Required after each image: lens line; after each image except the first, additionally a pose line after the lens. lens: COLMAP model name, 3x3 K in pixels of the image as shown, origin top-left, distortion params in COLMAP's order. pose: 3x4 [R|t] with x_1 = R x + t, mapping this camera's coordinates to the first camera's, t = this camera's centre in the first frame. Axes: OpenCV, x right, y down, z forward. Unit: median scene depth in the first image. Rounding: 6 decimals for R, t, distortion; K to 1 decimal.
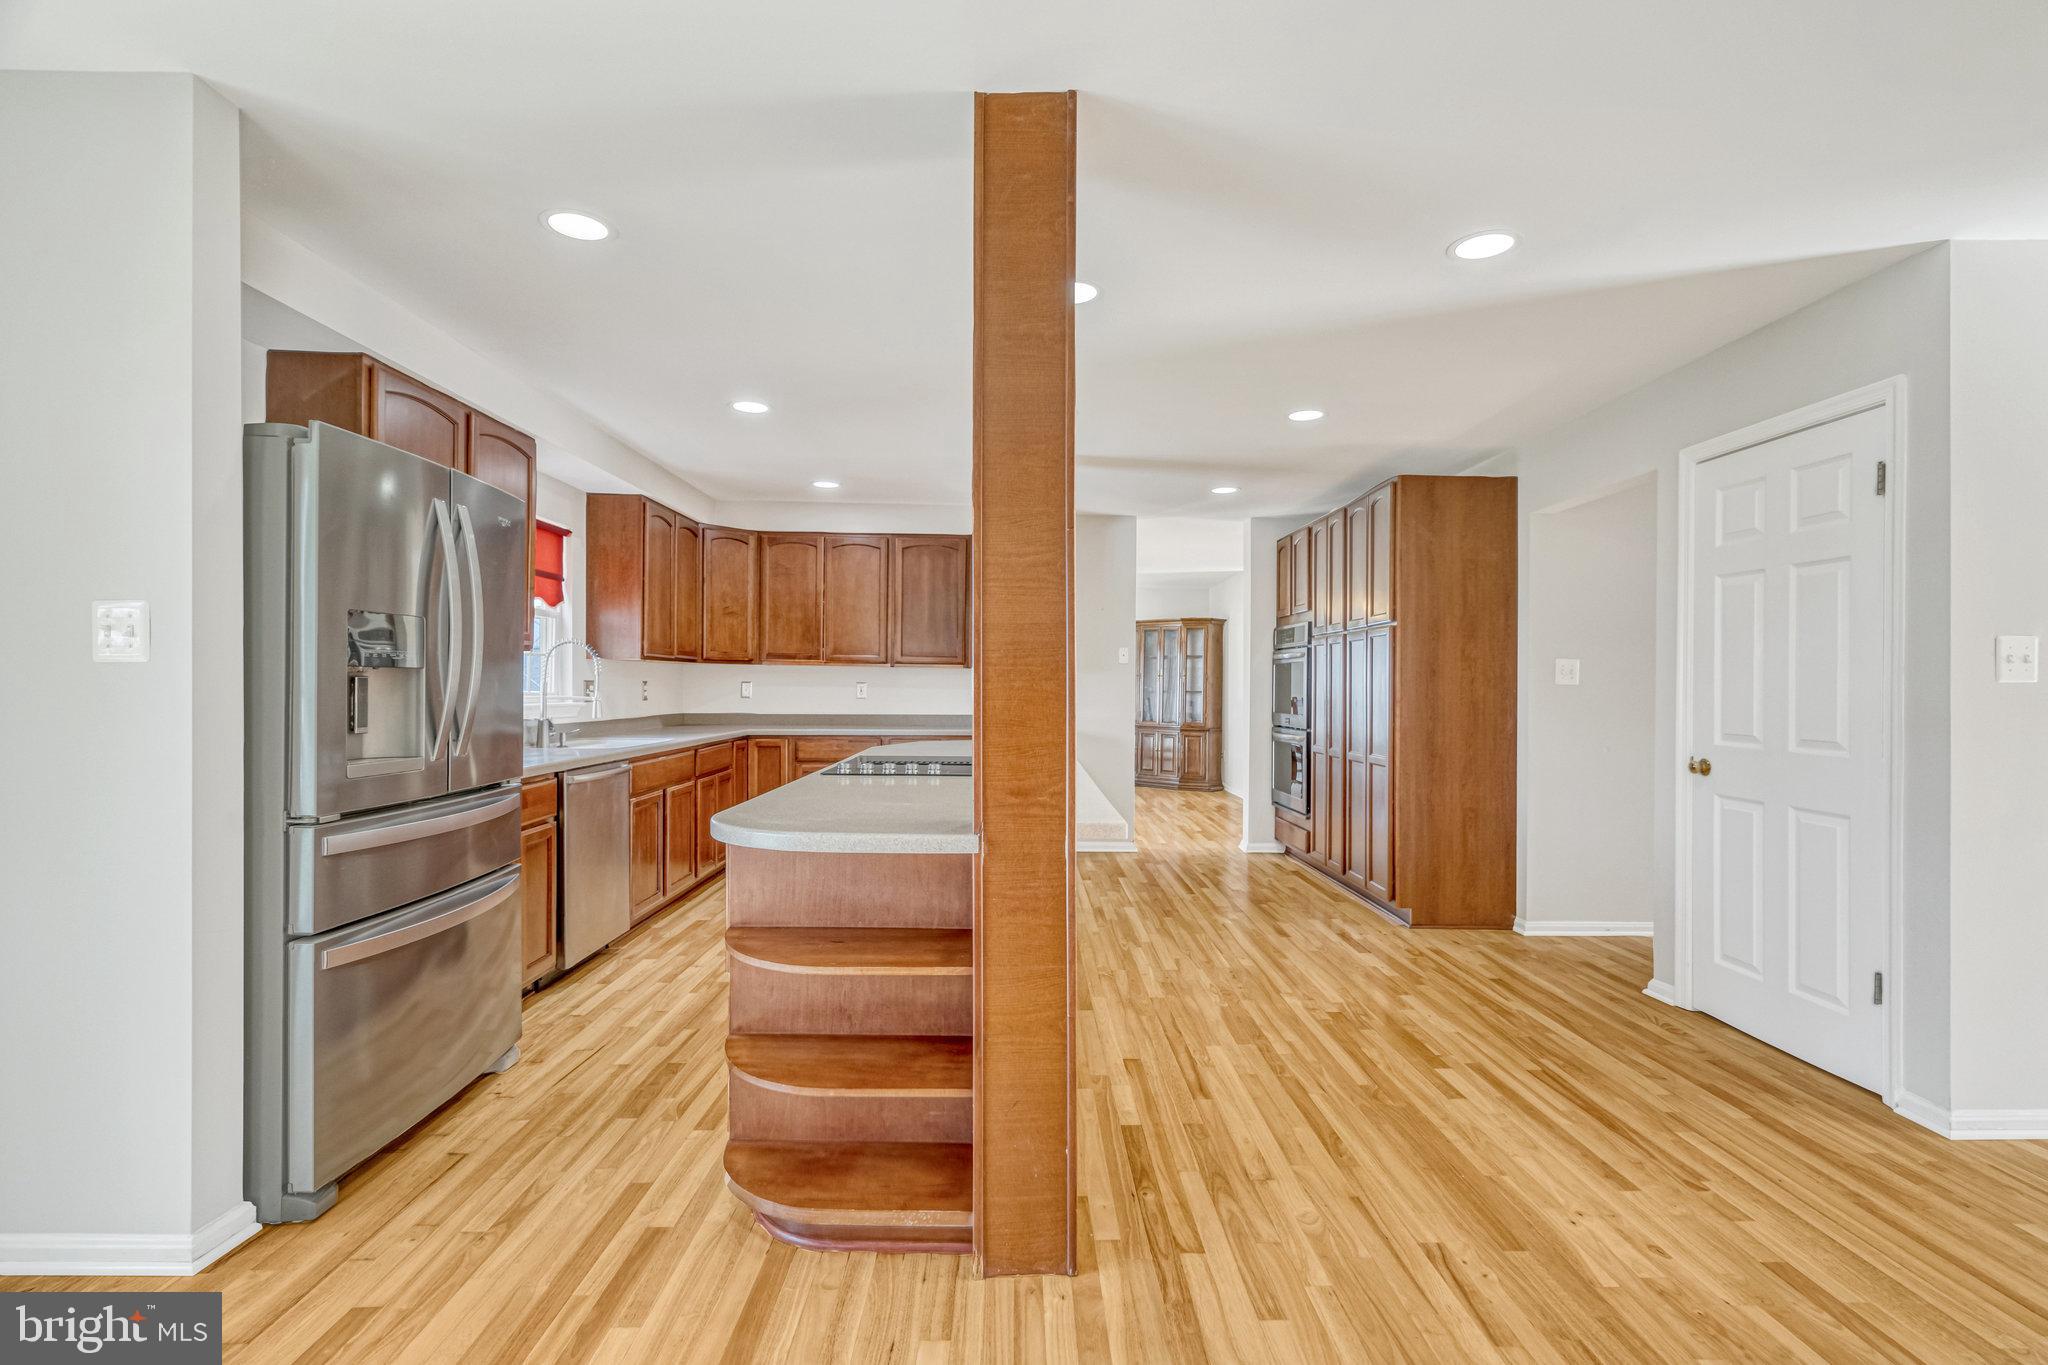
lens RADIAL K [[932.9, 0, 1029.2], [0, 932.9, 684.2], [0, 0, 1]] dist [-0.011350, 0.005015]
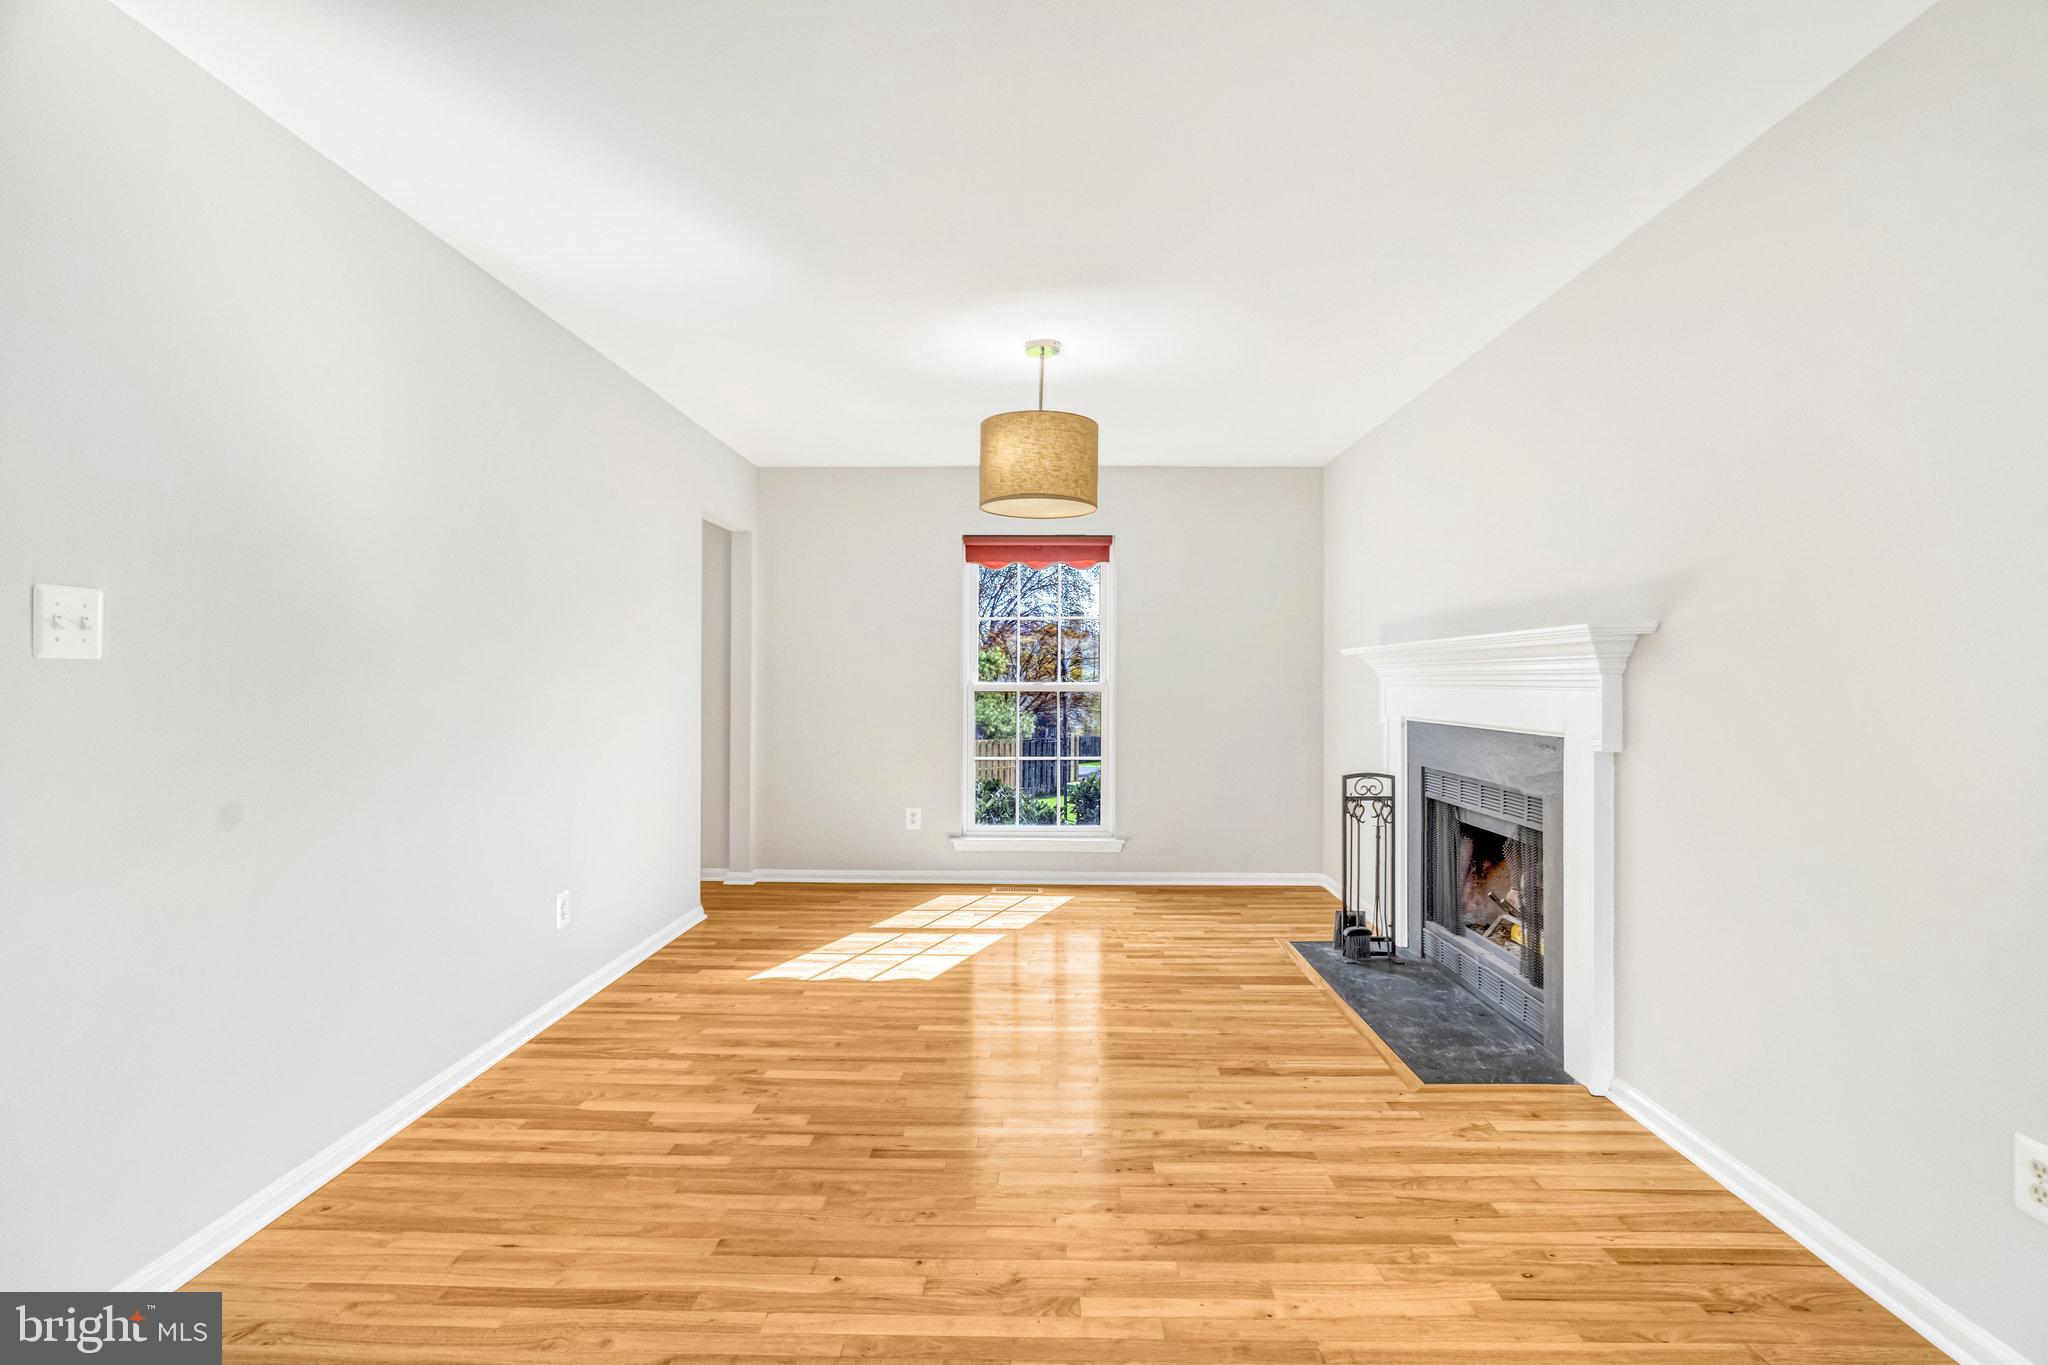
lens RADIAL K [[932.9, 0, 1028.8], [0, 932.9, 669.8], [0, 0, 1]] dist [-0.011350, 0.005015]
pose [[0.038113, -0.001212, 0.999273, 0.425390], [-0.002869, 0.999995, 0.001322, 0.003476], [-0.999269, -0.002917, 0.038109, 0.283502]]
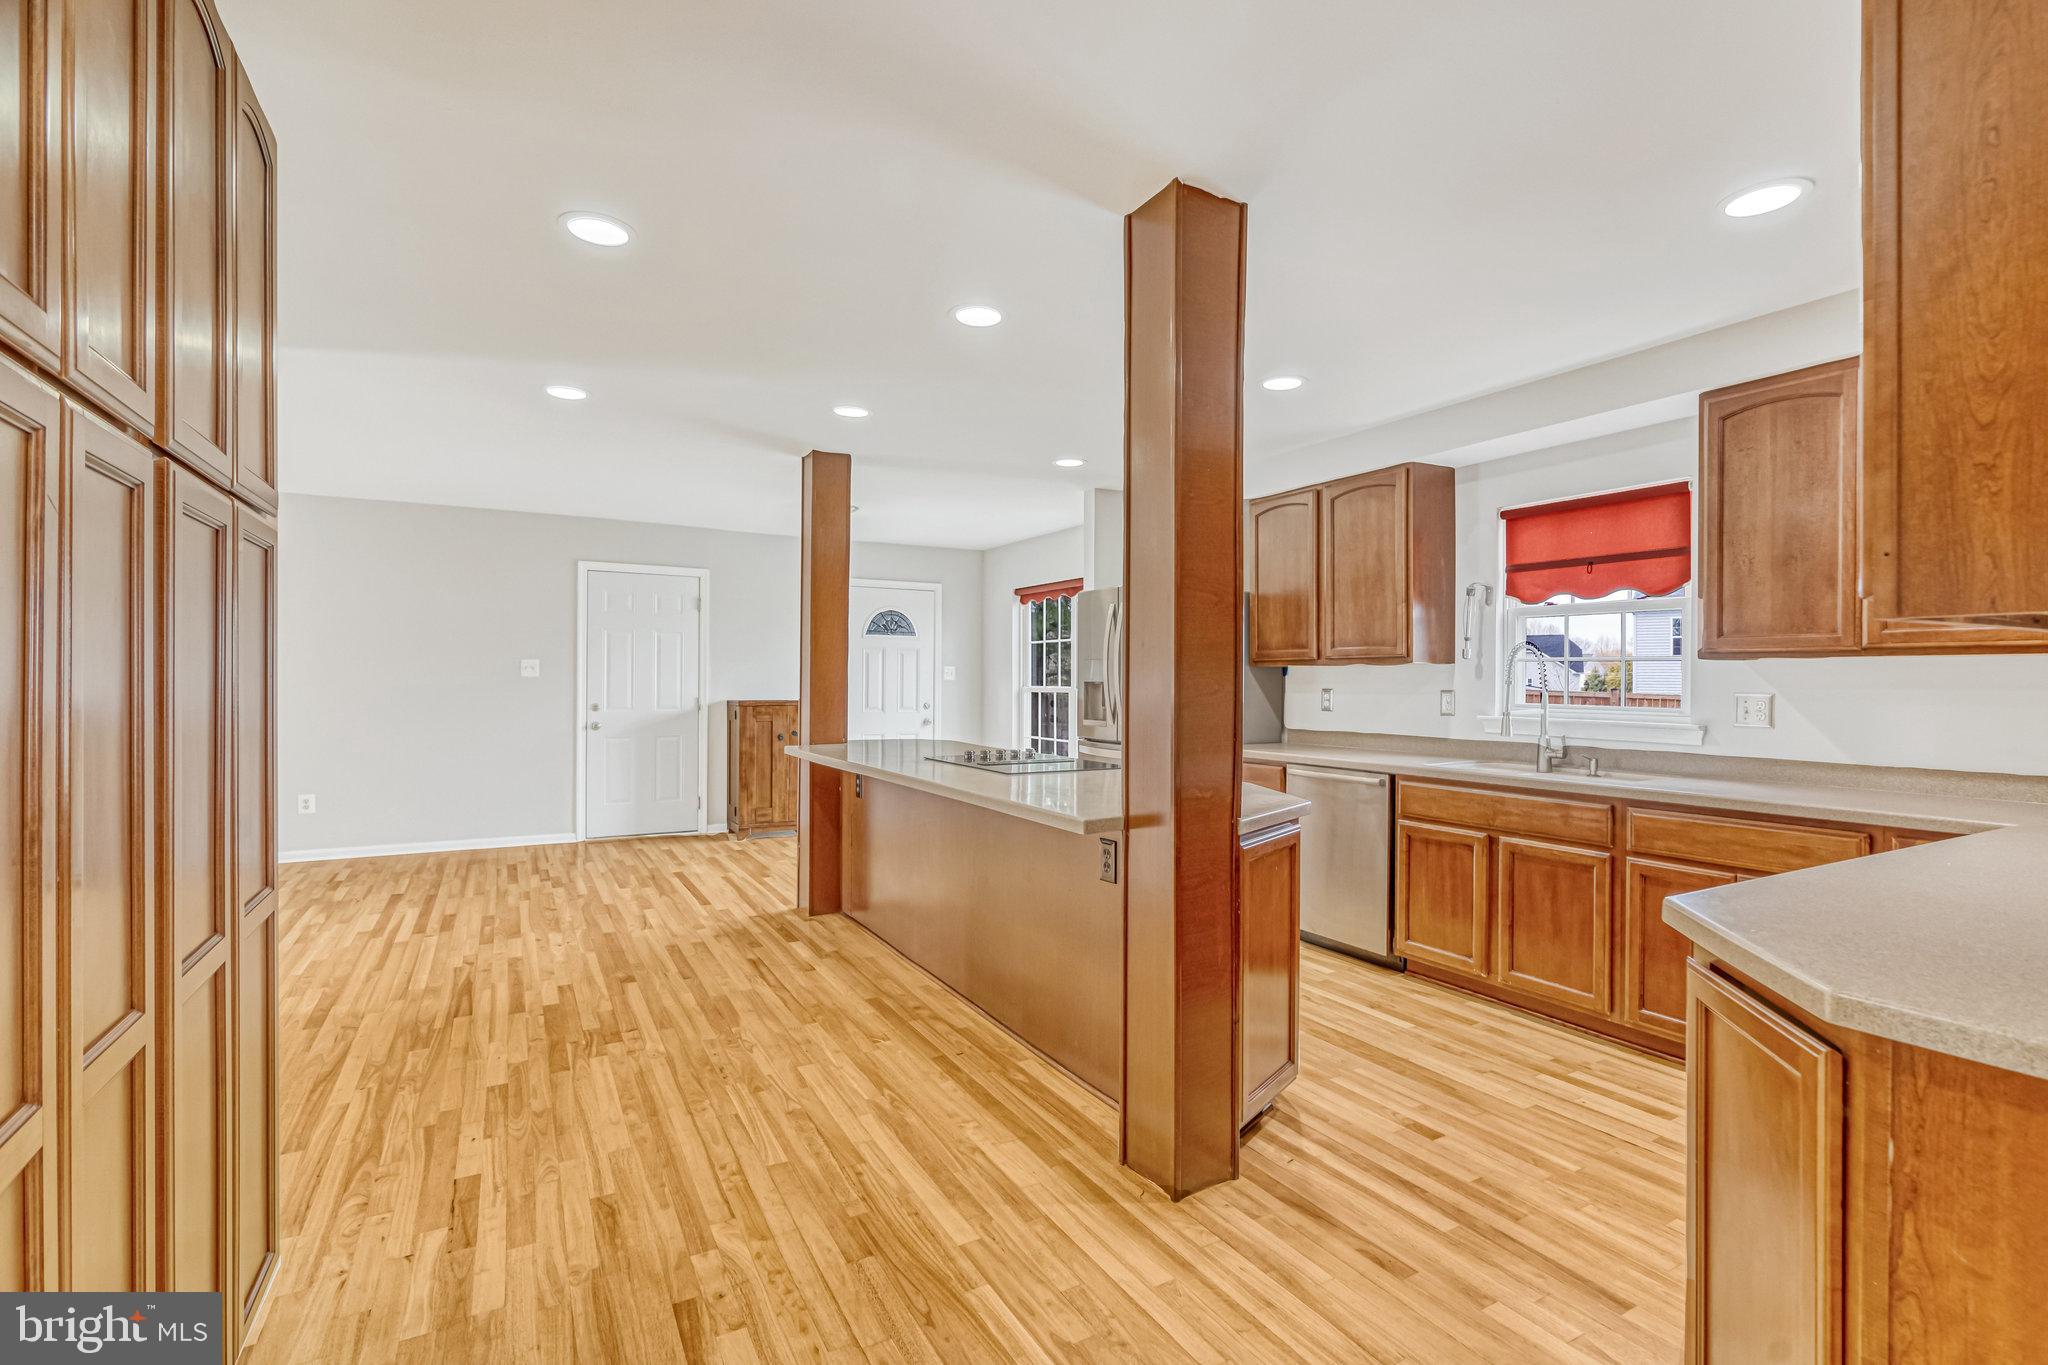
lens RADIAL K [[932.9, 0, 1018.2], [0, 932.9, 682.1], [0, 0, 1]] dist [-0.011350, 0.005015]
pose [[-0.883534, -0.012774, -0.468193, 0.520471], [-0.012549, 0.999915, -0.003600, -0.006527], [0.468199, 0.002695, -0.883619, 2.540613]]
